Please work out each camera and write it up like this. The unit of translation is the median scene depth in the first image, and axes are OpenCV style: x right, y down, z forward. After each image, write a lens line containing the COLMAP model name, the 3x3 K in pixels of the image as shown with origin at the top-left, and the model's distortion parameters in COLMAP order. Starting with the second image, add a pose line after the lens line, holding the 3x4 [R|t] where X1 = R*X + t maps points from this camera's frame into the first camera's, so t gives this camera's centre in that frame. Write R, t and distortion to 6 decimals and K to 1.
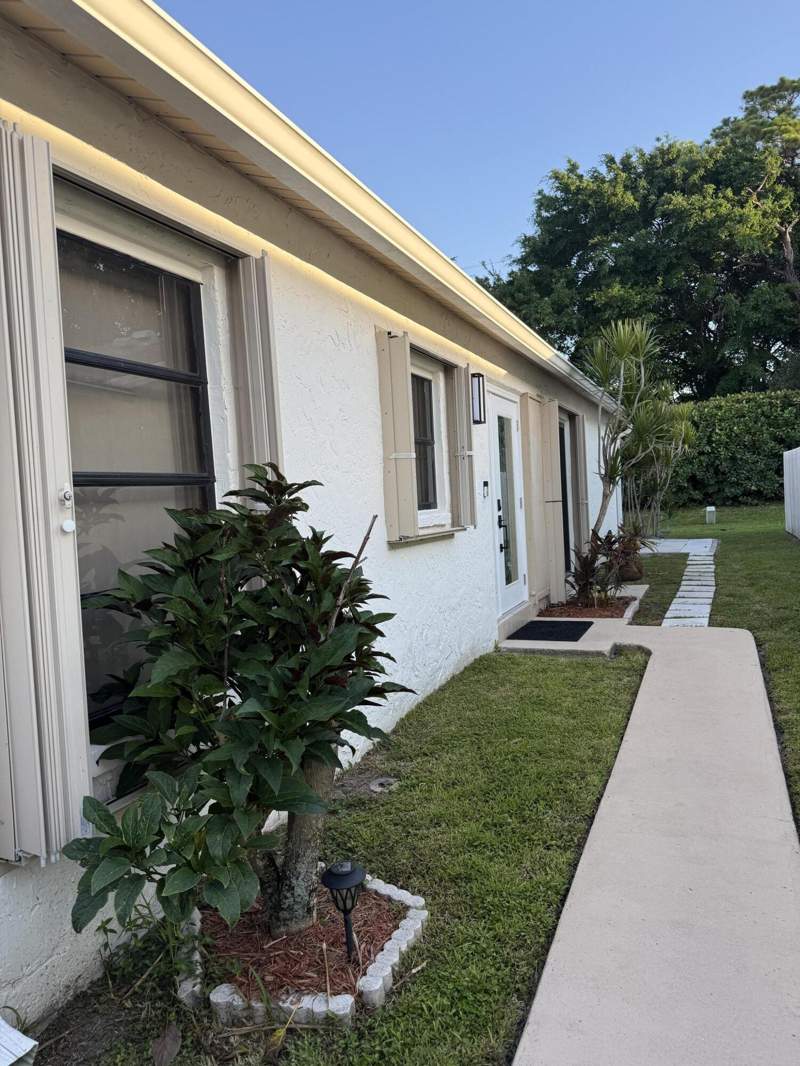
lens RADIAL K [[760.4, 0, 401.0], [0, 760.4, 535.5], [0, 0, 1]] dist [0.033613, -0.033517]
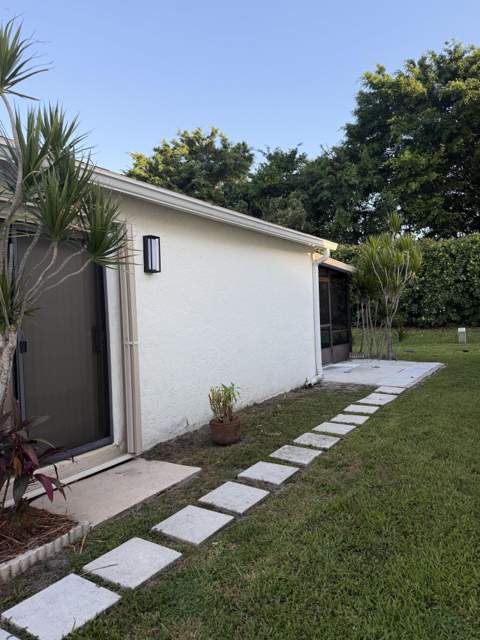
lens RADIAL K [[456.5, 0, 239.1], [0, 456.5, 317.9], [0, 0, 1]] dist [0.033613, -0.033517]
pose [[0.985783, 0.019782, -0.166855, 0.133128], [-0.024218, 0.999404, -0.024596, -0.019338], [0.166269, 0.028287, 0.985675, 0.186635]]
